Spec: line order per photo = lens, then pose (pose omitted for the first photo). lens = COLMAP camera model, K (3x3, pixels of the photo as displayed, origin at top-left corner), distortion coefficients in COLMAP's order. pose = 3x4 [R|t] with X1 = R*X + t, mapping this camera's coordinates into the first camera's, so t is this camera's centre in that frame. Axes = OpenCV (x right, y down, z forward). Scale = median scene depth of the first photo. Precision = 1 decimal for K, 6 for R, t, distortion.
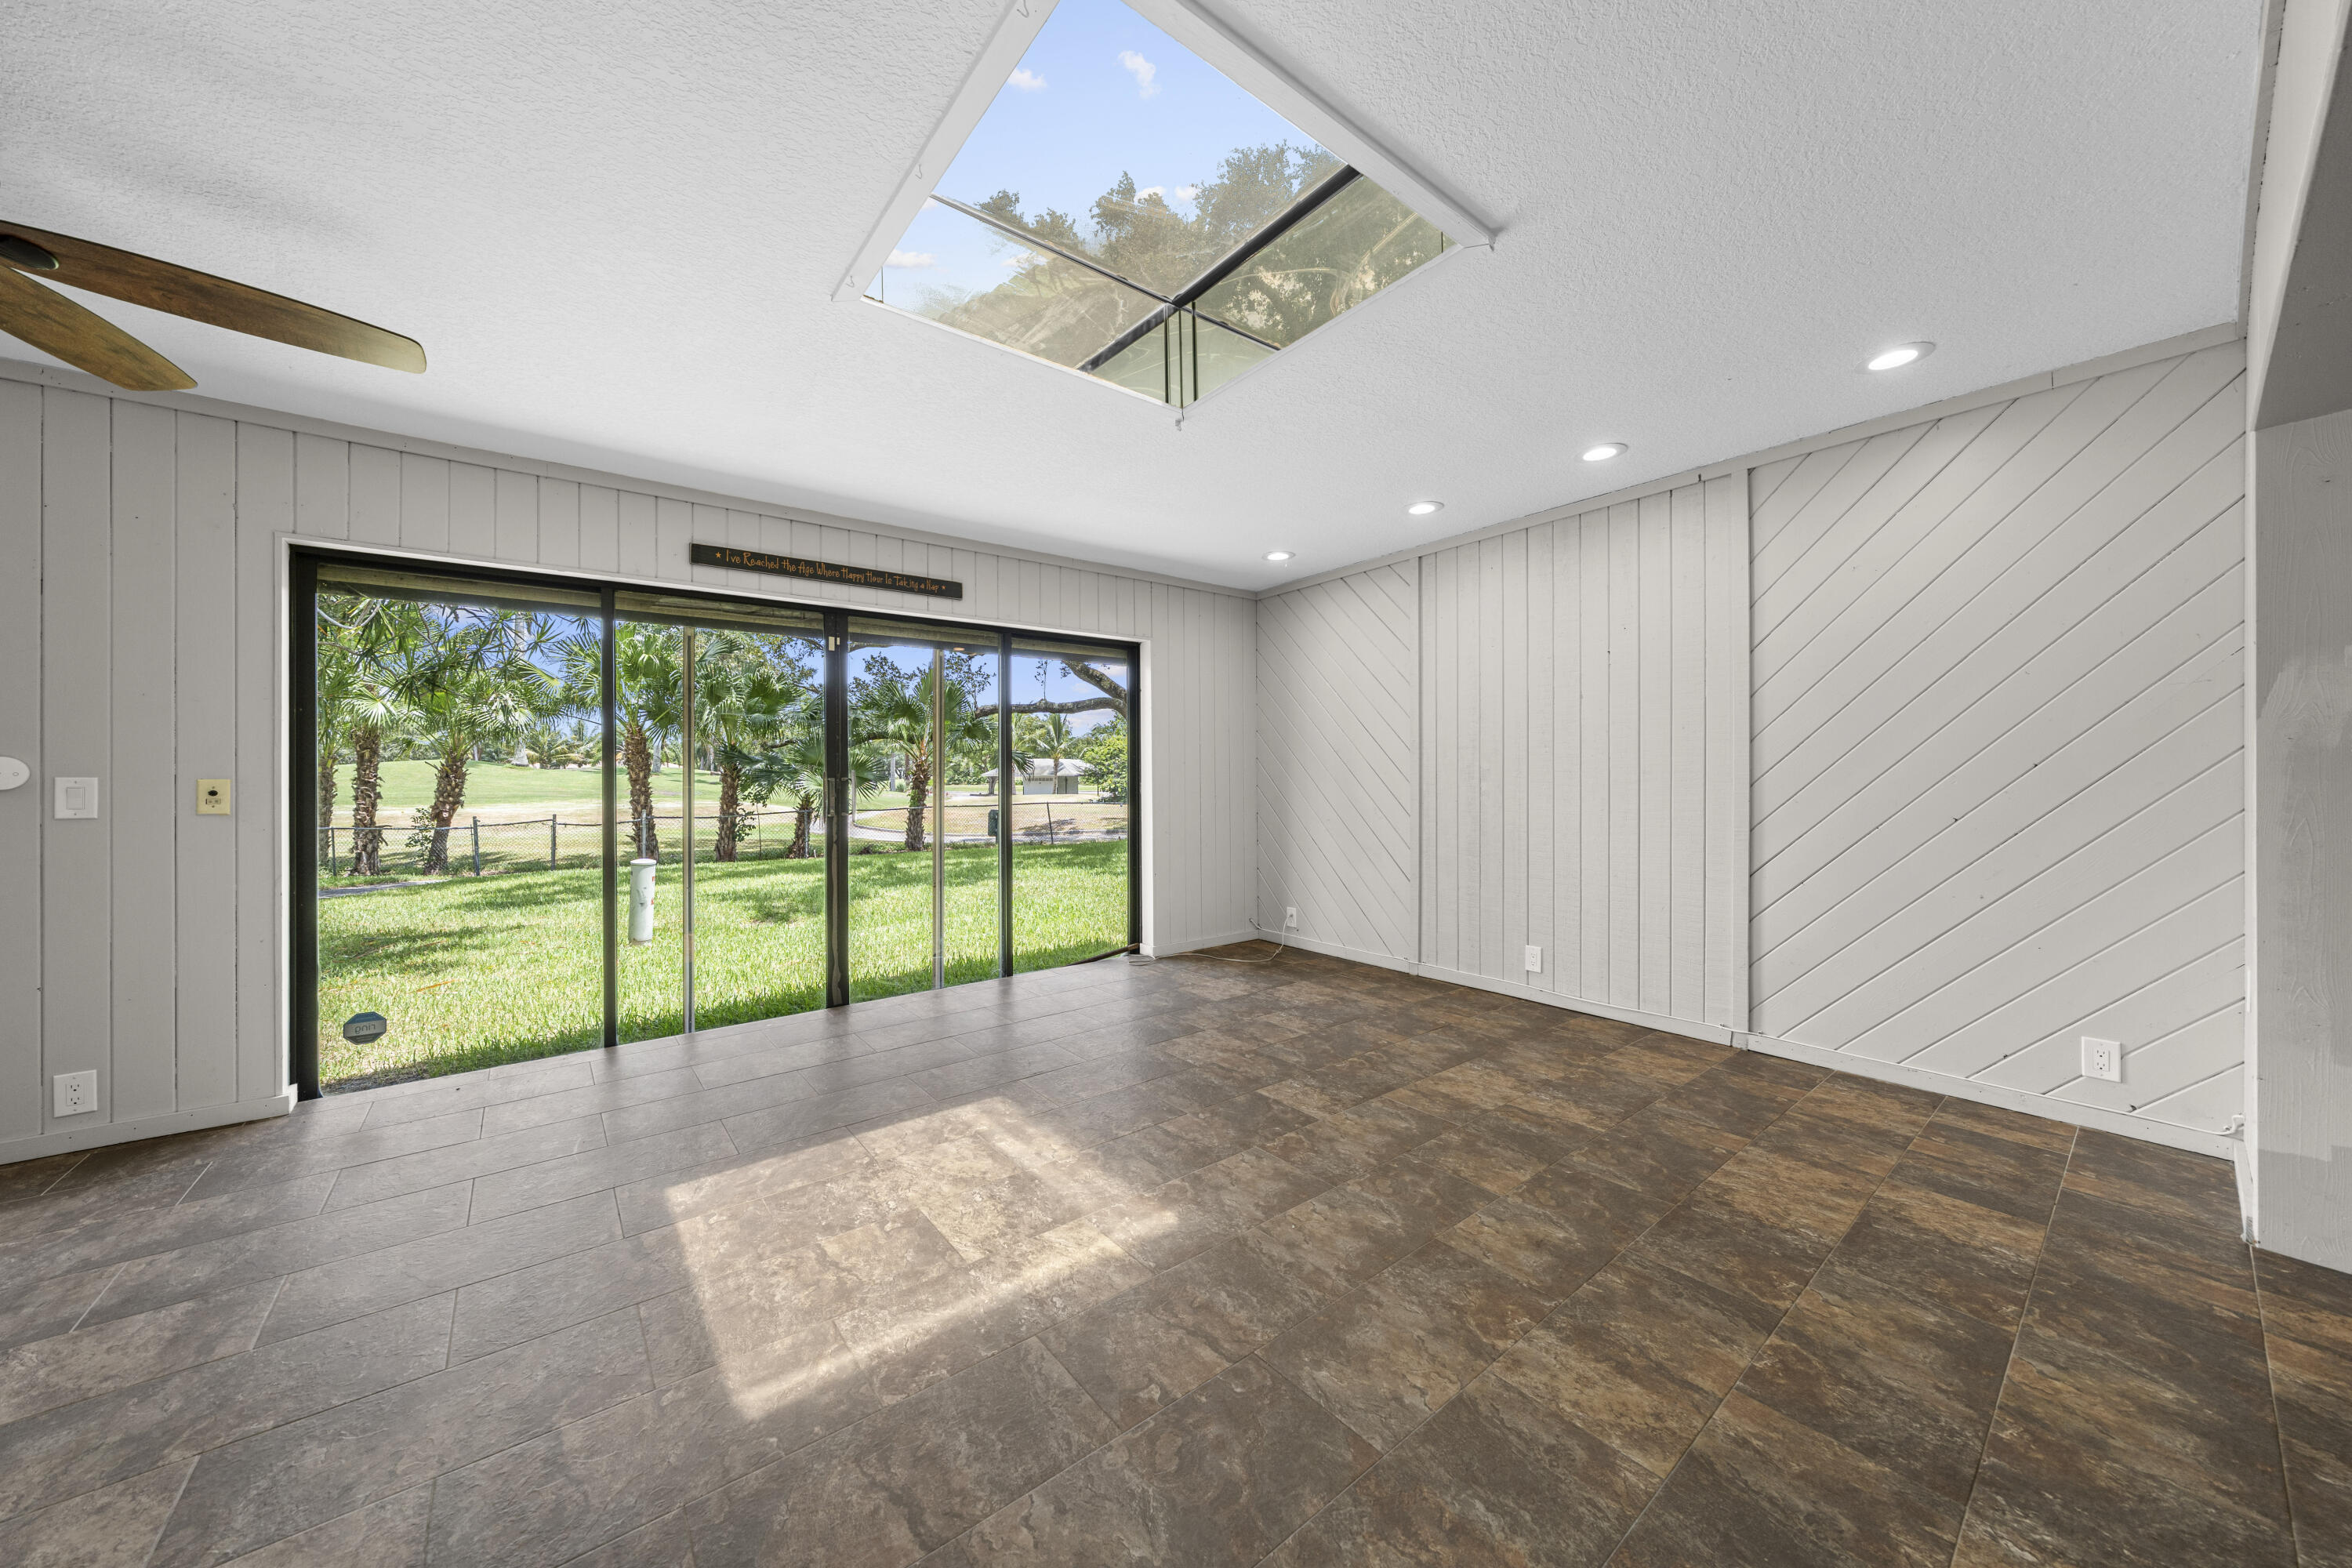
lens RADIAL K [[795.4, 0, 1167.6], [0, 795.4, 776.8], [0, 0, 1]] dist [-0.000773, -0.000222]
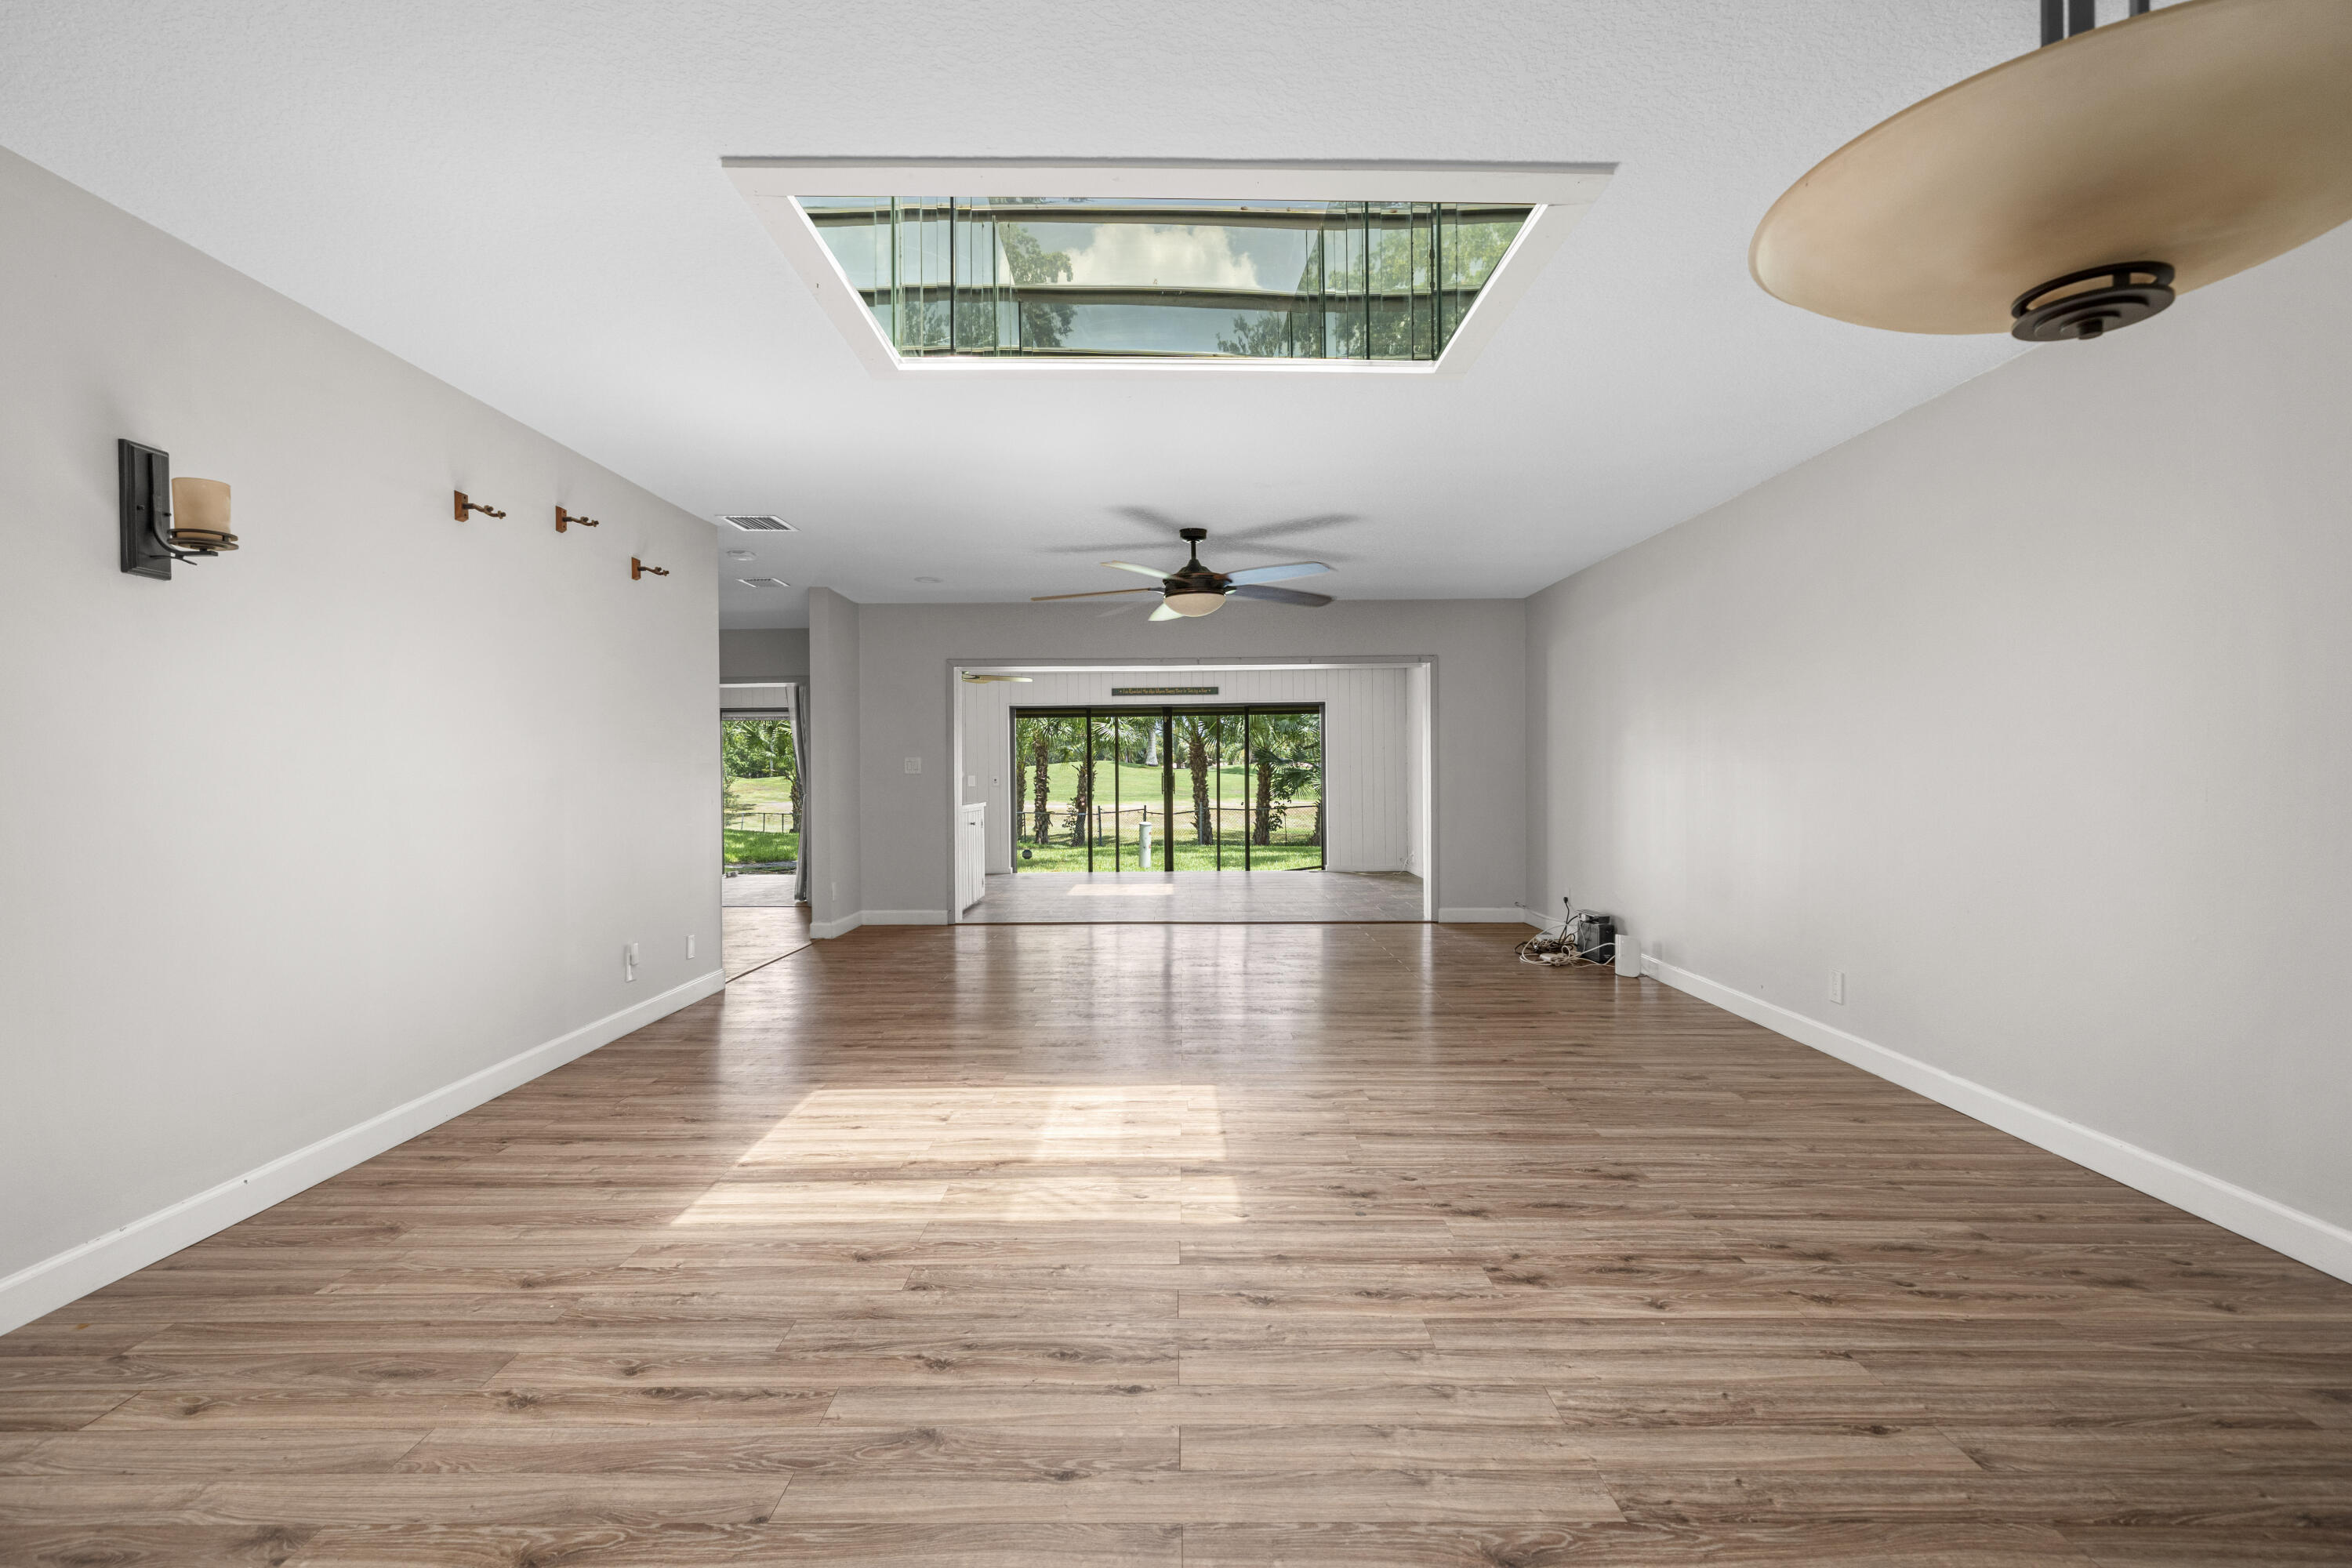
lens RADIAL K [[1079.5, 0, 1180.6], [0, 1079.5, 781.0], [0, 0, 1]] dist [0.000010, 0.000000]
pose [[0.784814, 0.001837, -0.619728, 2.862484], [0.001622, 0.999986, 0.005019, -0.000892], [0.619729, -0.004944, 0.784800, -2.669918]]
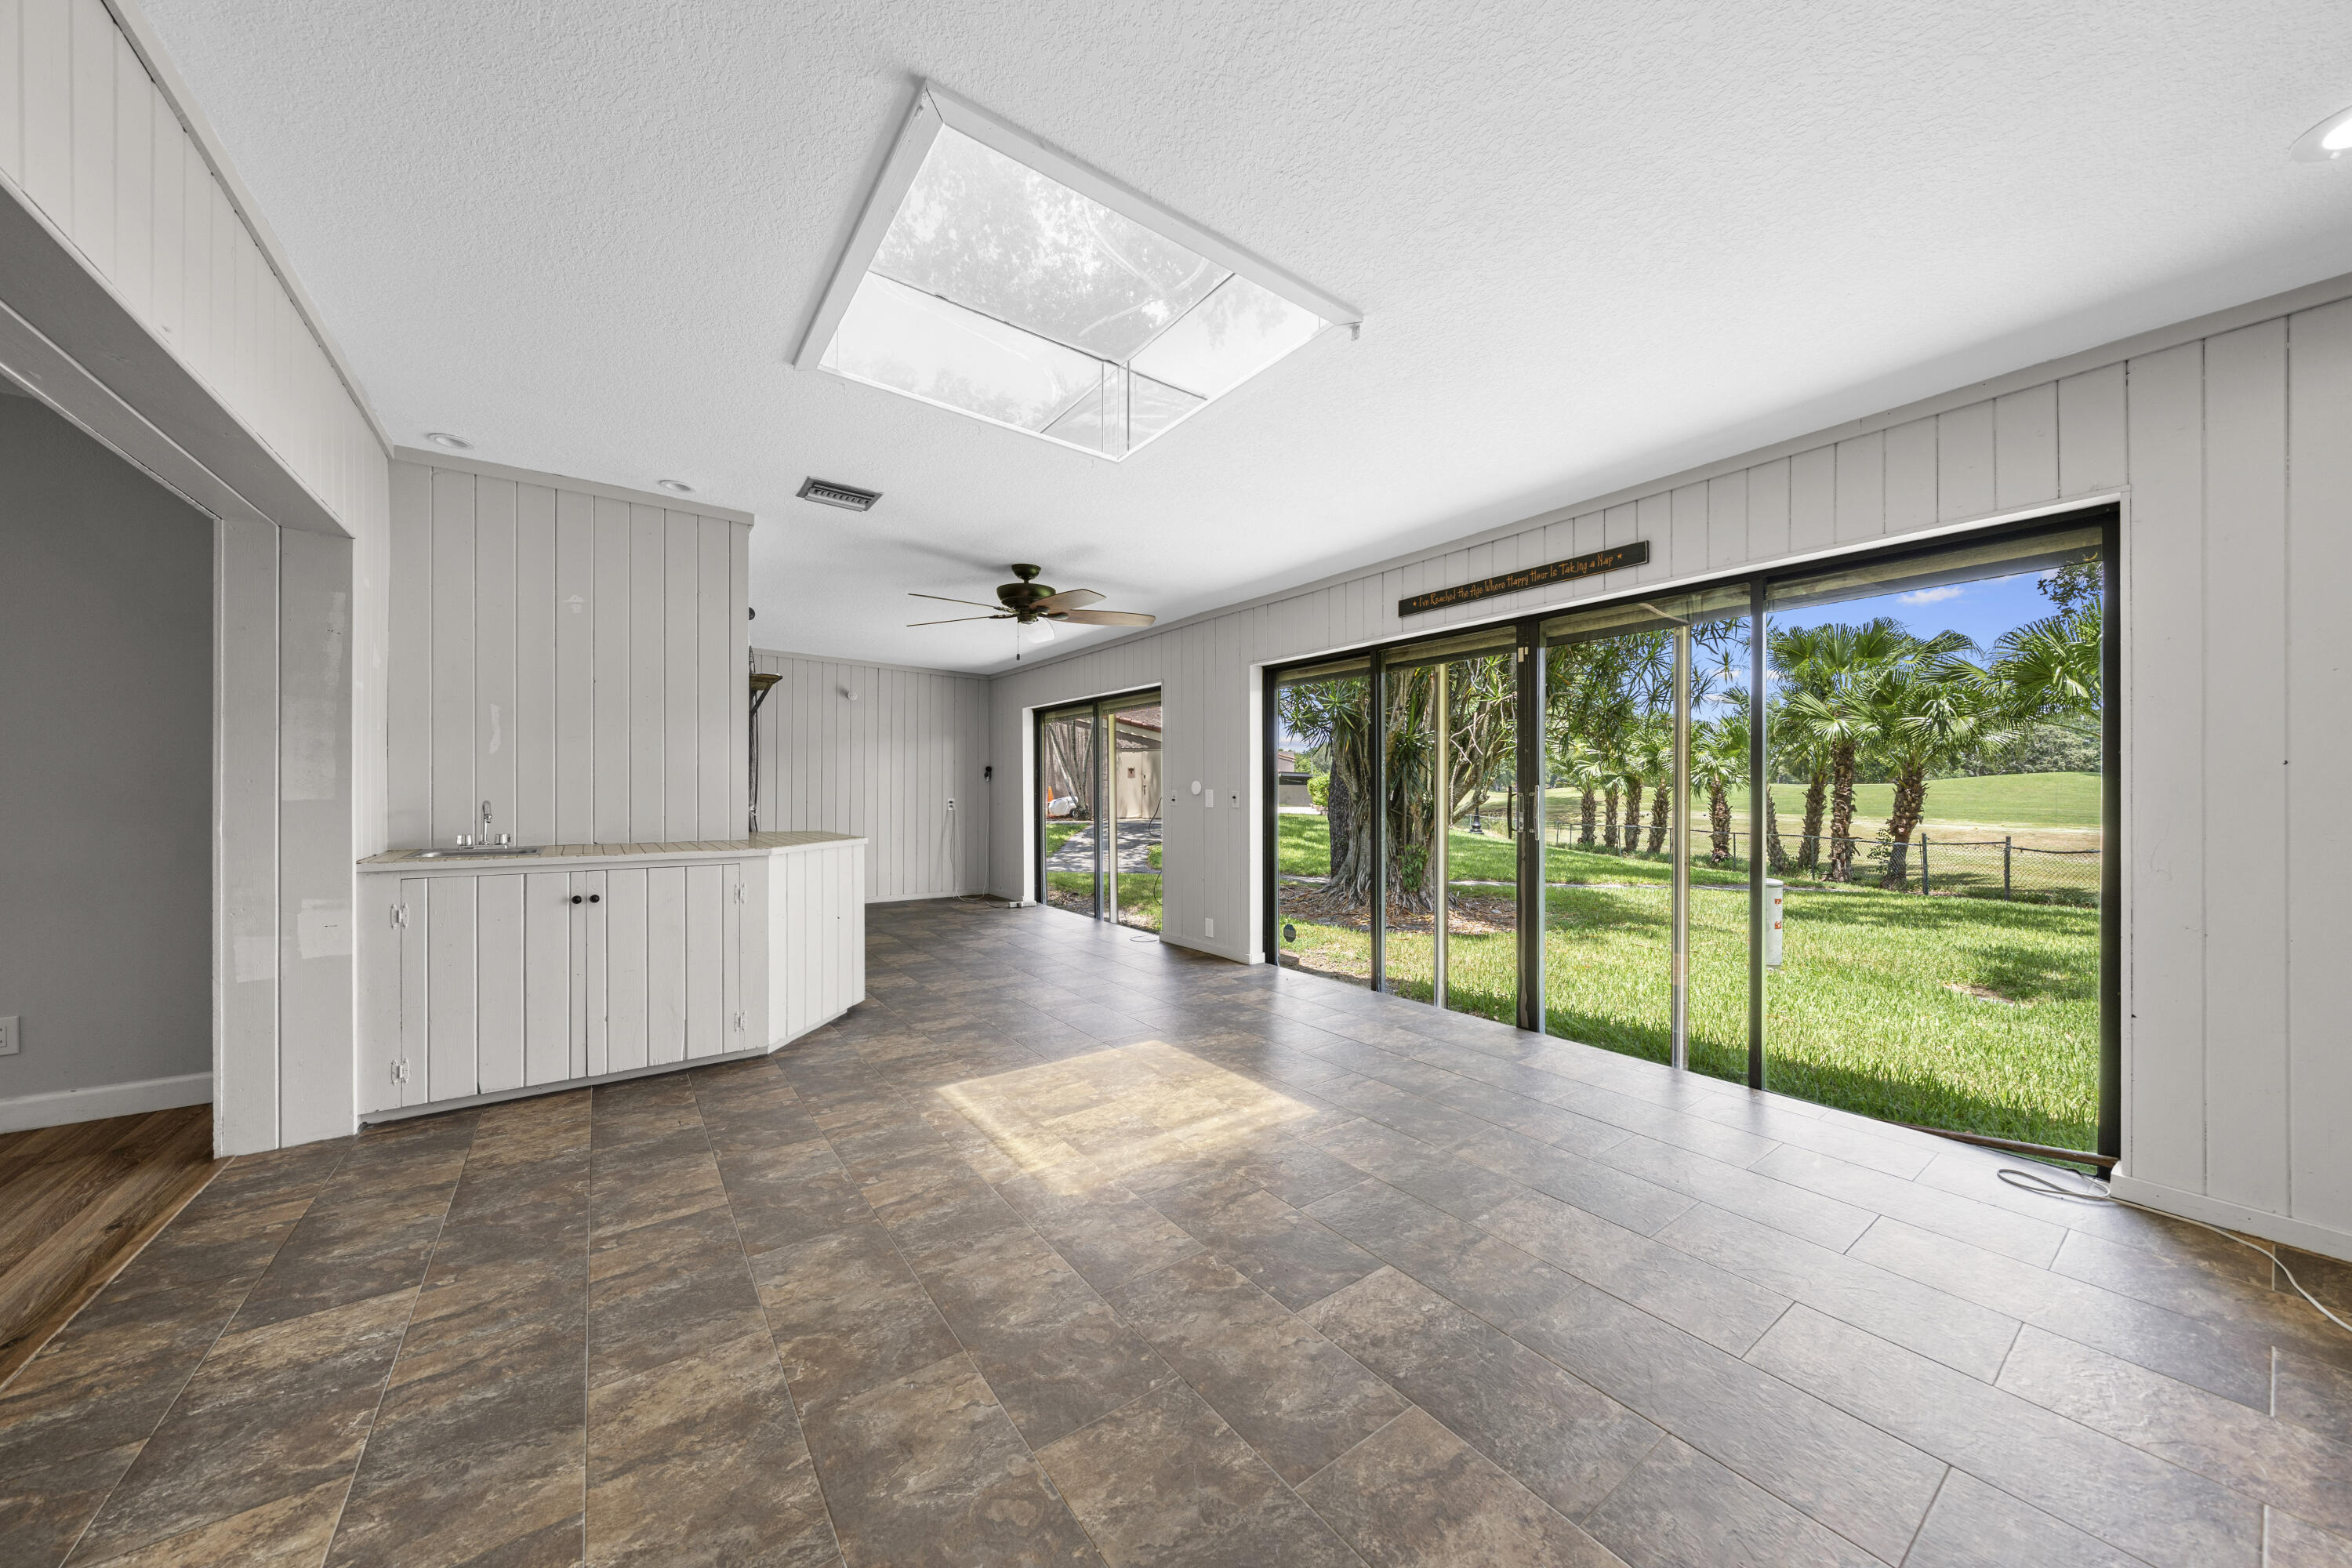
lens RADIAL K [[795.4, 0, 1172.2], [0, 795.4, 785.4], [0, 0, 1]] dist [-0.000773, -0.000222]
pose [[-0.037332, -0.002672, -0.999299, 1.007709], [-0.004736, 0.999986, -0.002497, -0.004276], [0.999292, 0.004639, -0.037344, 1.084680]]
